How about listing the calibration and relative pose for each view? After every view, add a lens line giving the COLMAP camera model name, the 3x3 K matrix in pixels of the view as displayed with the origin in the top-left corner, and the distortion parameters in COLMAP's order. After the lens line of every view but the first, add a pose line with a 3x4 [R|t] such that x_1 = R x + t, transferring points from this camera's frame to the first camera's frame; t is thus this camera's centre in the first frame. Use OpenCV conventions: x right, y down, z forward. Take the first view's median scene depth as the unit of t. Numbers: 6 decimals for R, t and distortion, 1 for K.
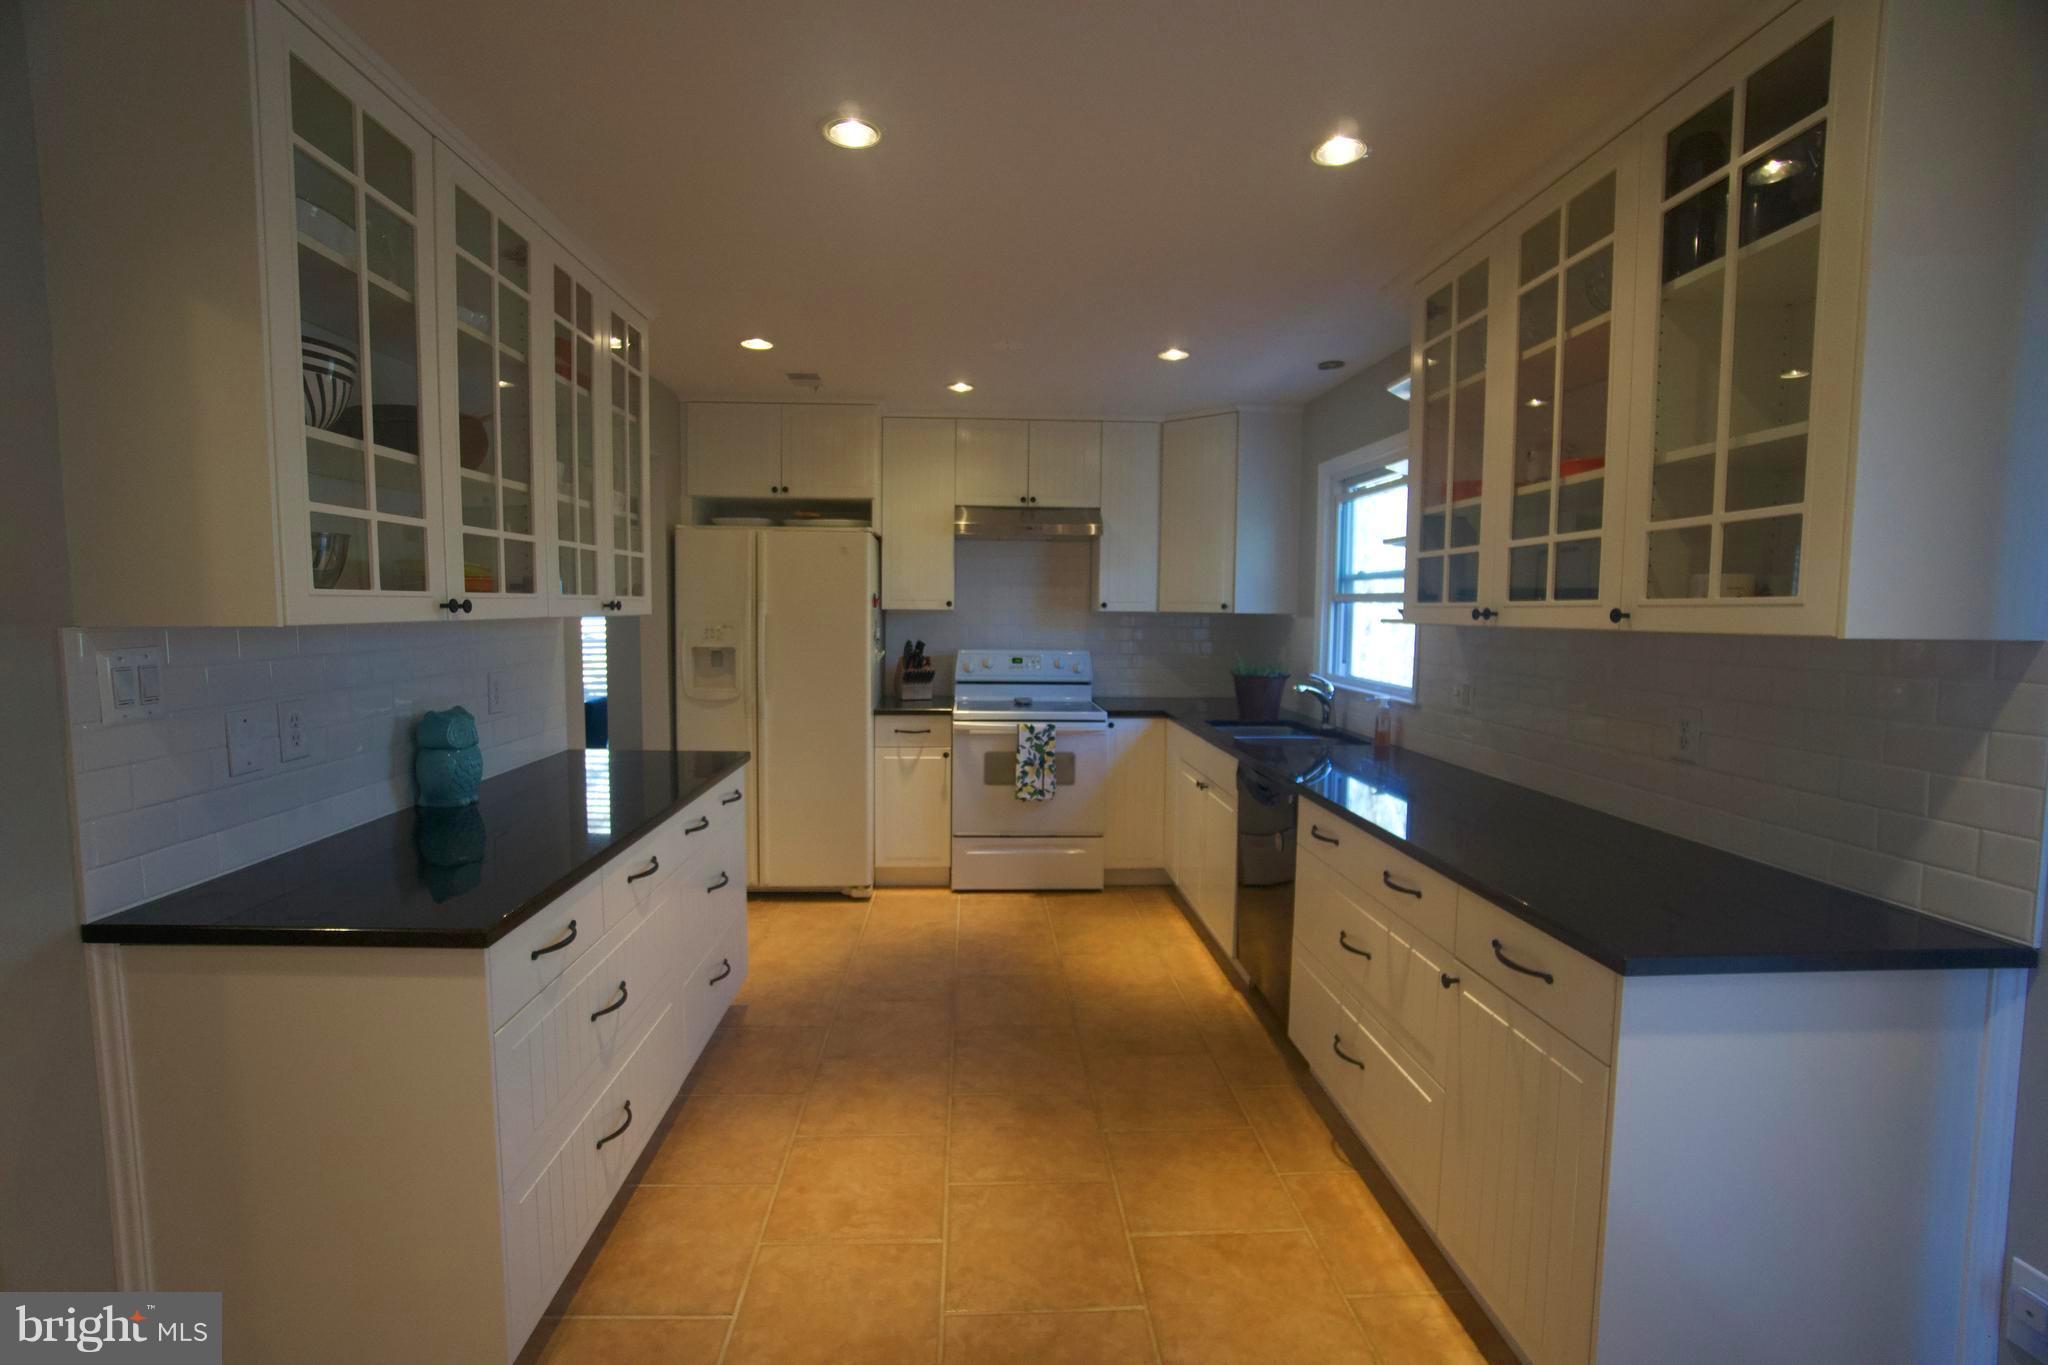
lens RADIAL K [[907.1, 0, 1009.1], [0, 907.1, 670.2], [0, 0, 1]] dist [-0.062846, 0.024025]
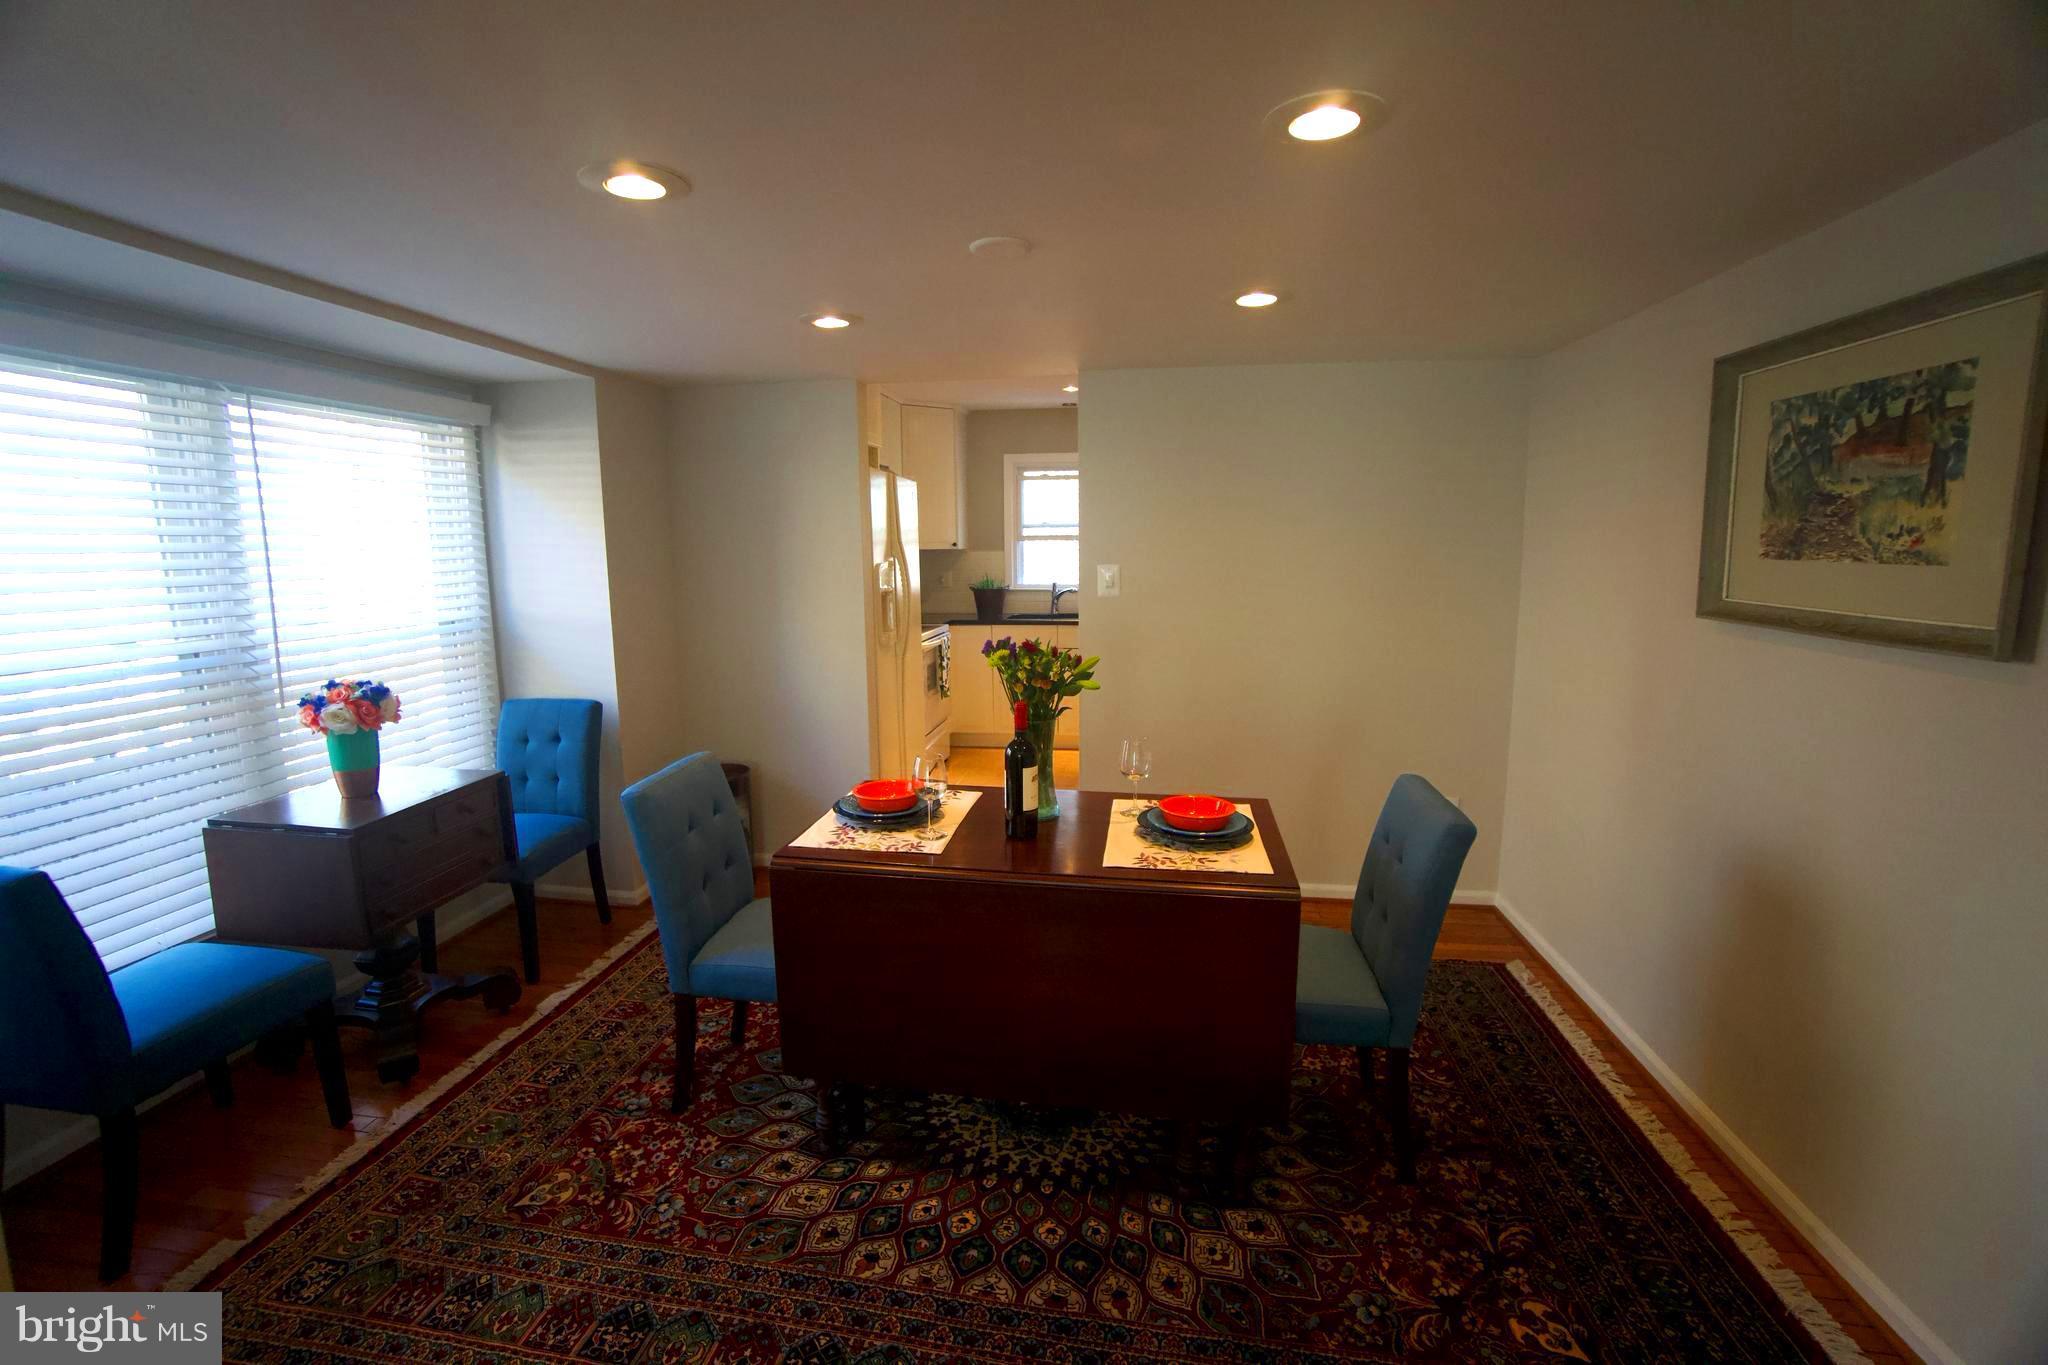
lens RADIAL K [[904.3, 0, 1004.0], [0, 904.3, 676.9], [0, 0, 1]] dist [-0.064855, 0.024039]
pose [[0.209958, -0.145599, 0.966808, -1.239229], [0.083334, 0.987916, 0.130681, -0.045800], [-0.974152, 0.053130, 0.219554, 0.650443]]
